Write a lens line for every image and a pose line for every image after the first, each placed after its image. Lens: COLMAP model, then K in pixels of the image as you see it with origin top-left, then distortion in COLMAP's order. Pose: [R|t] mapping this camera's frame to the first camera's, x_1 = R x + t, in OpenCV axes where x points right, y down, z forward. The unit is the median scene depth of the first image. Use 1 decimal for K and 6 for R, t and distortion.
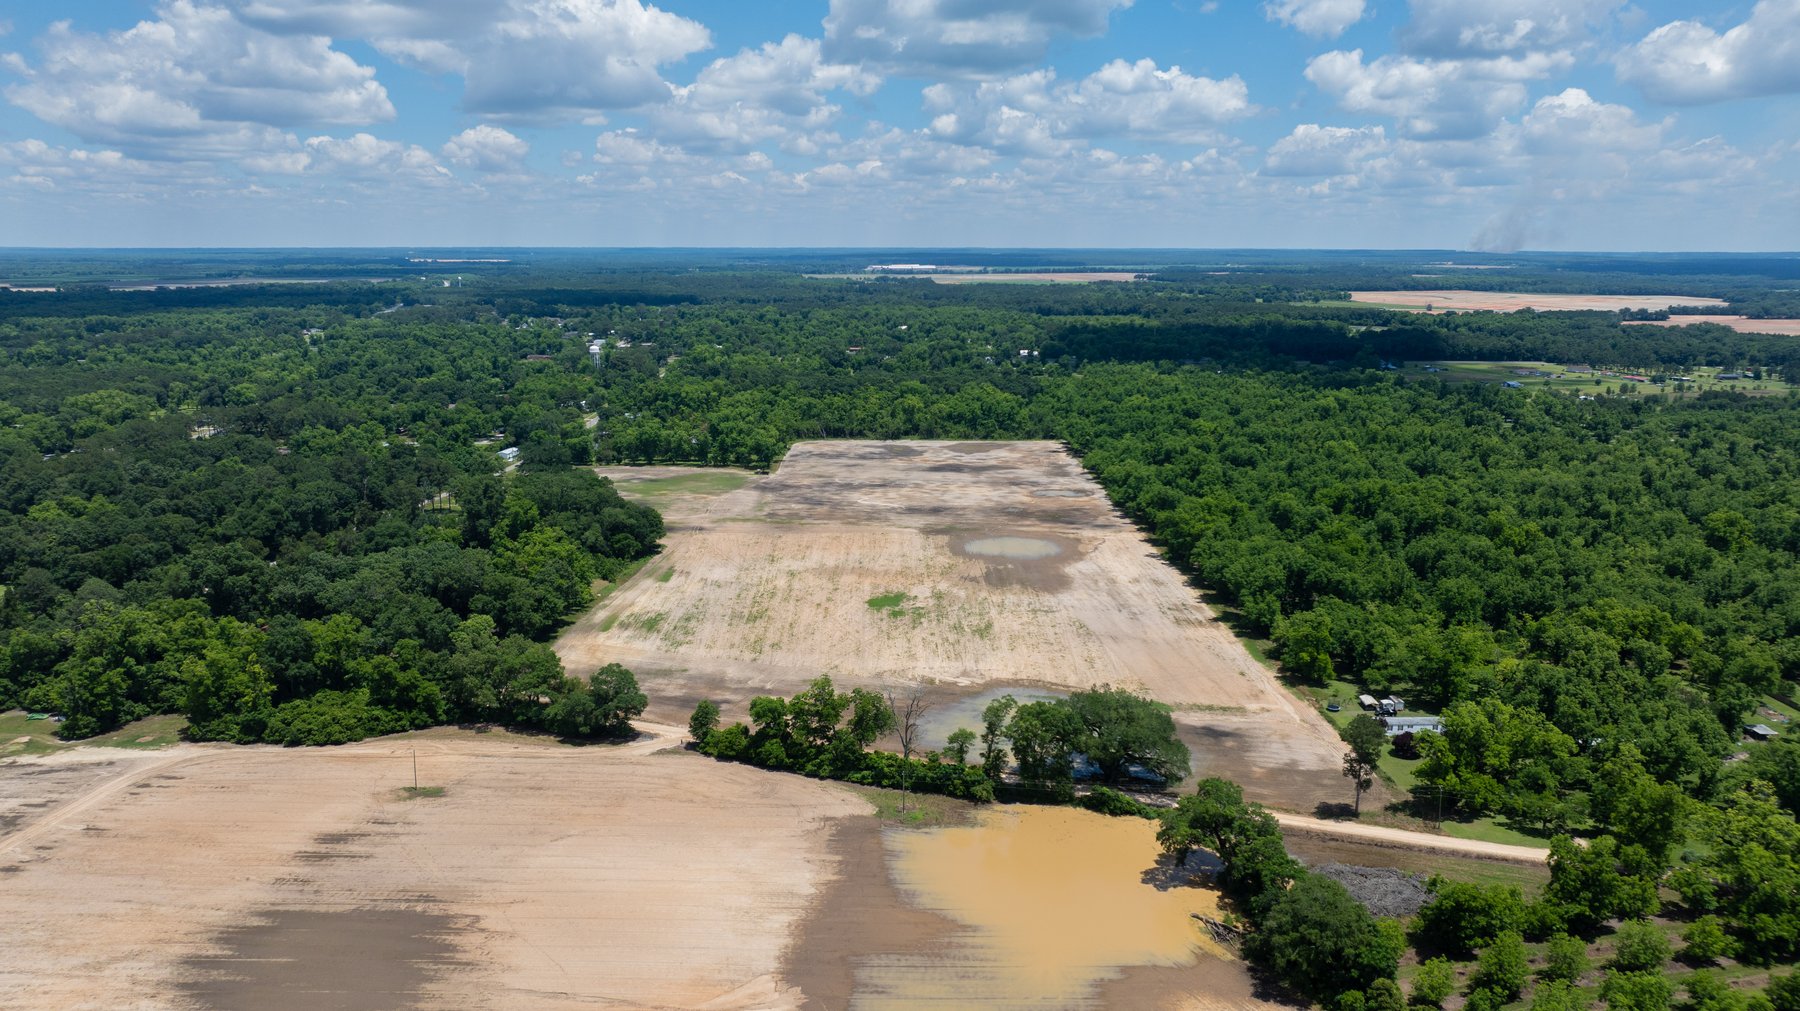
lens RADIAL K [[1266.9, 0, 898.3], [0, 1266.9, 497.2], [0, 0, 1]] dist [-0.034943, 0.036085]
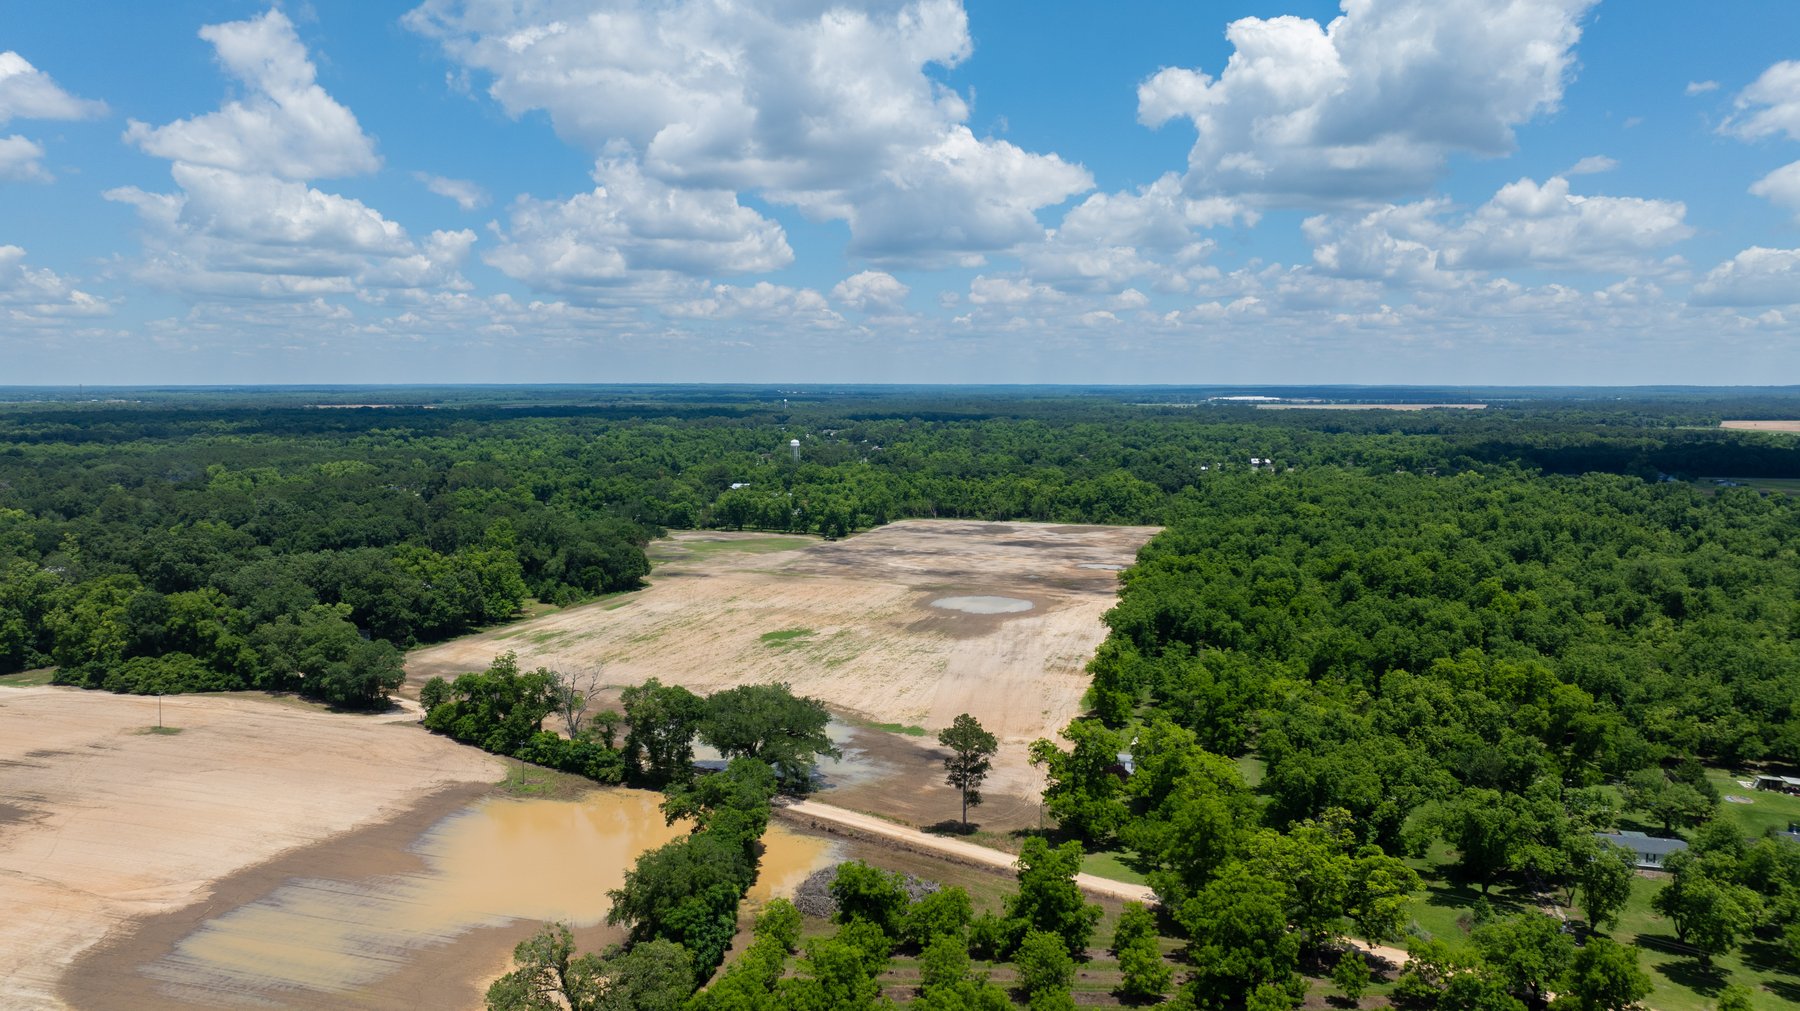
lens RADIAL K [[1266.9, 0, 891.4], [0, 1266.9, 543.4], [0, 0, 1]] dist [-0.034943, 0.036085]
pose [[0.957212, 0.035121, -0.287248, 0.226762], [-0.055349, 0.996503, -0.062601, 0.043923], [0.284045, 0.075821, 0.955808, 0.050717]]
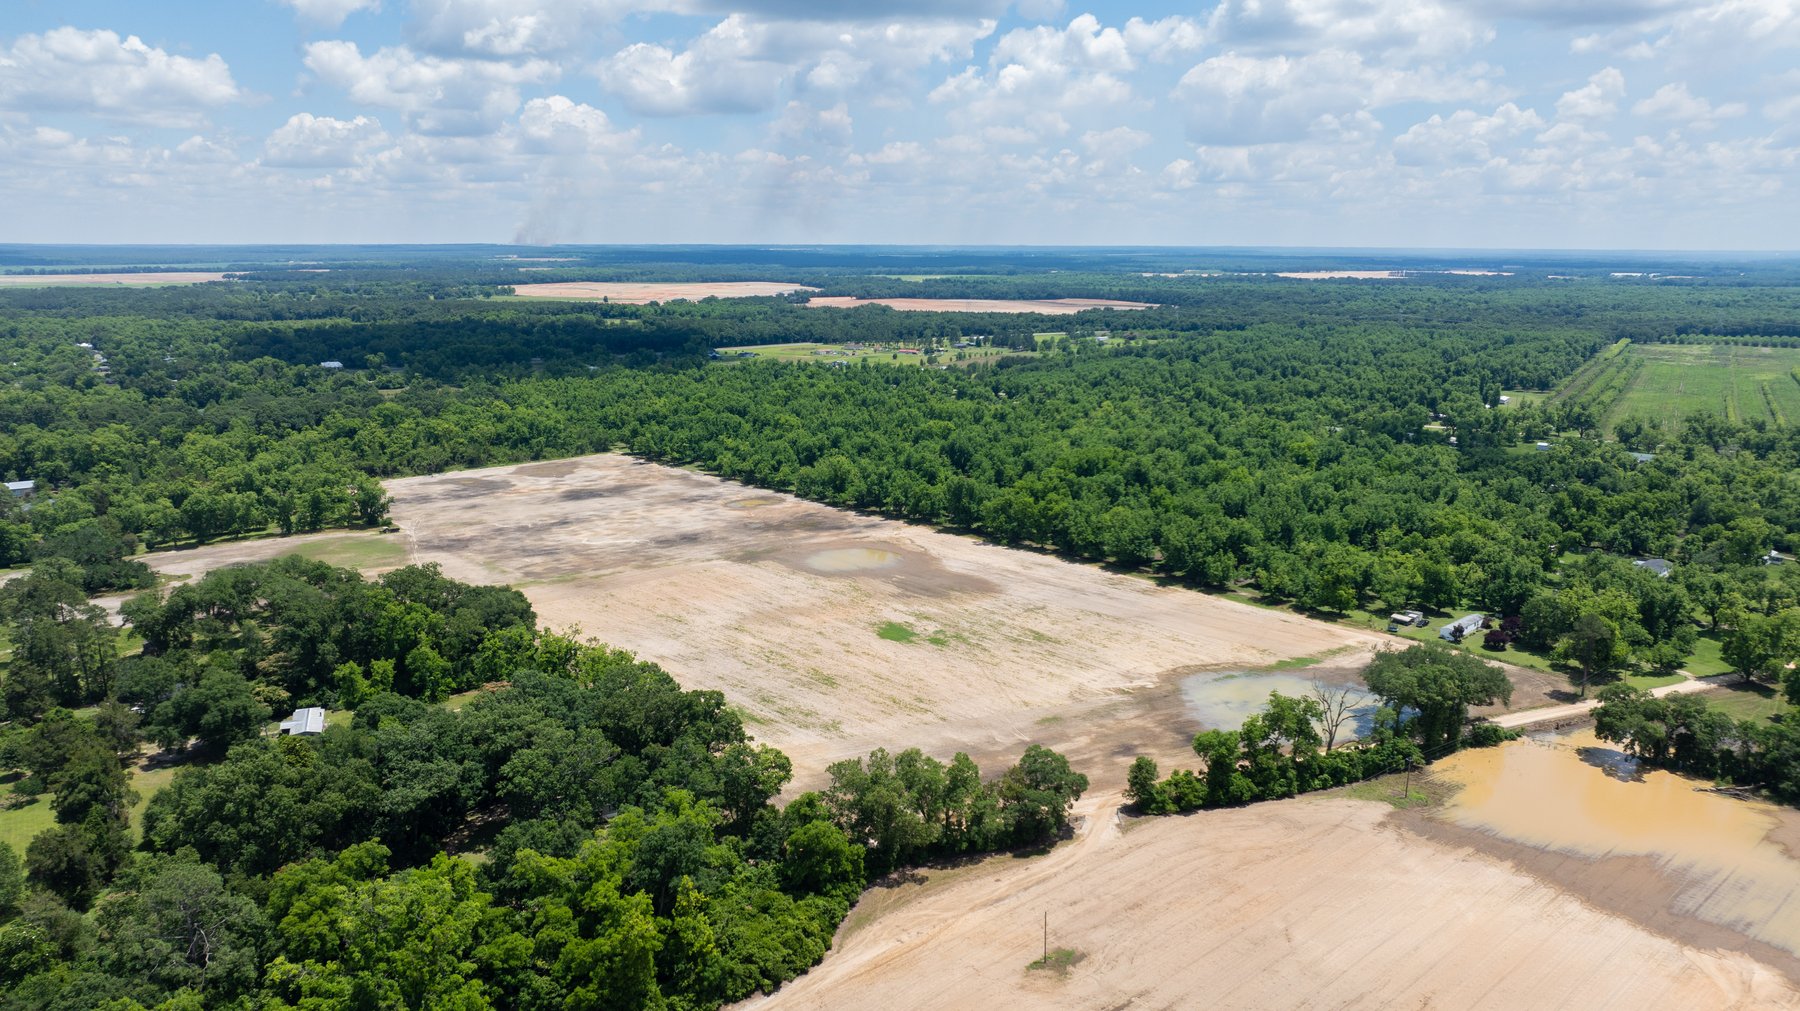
lens RADIAL K [[1266.9, 0, 895.4], [0, 1266.9, 475.1], [0, 0, 1]] dist [-0.034943, 0.036085]
pose [[0.741711, -0.121533, 0.659617, -0.385823], [0.129783, 0.990866, 0.036629, -0.041326], [-0.658043, 0.058439, 0.750709, 0.199414]]
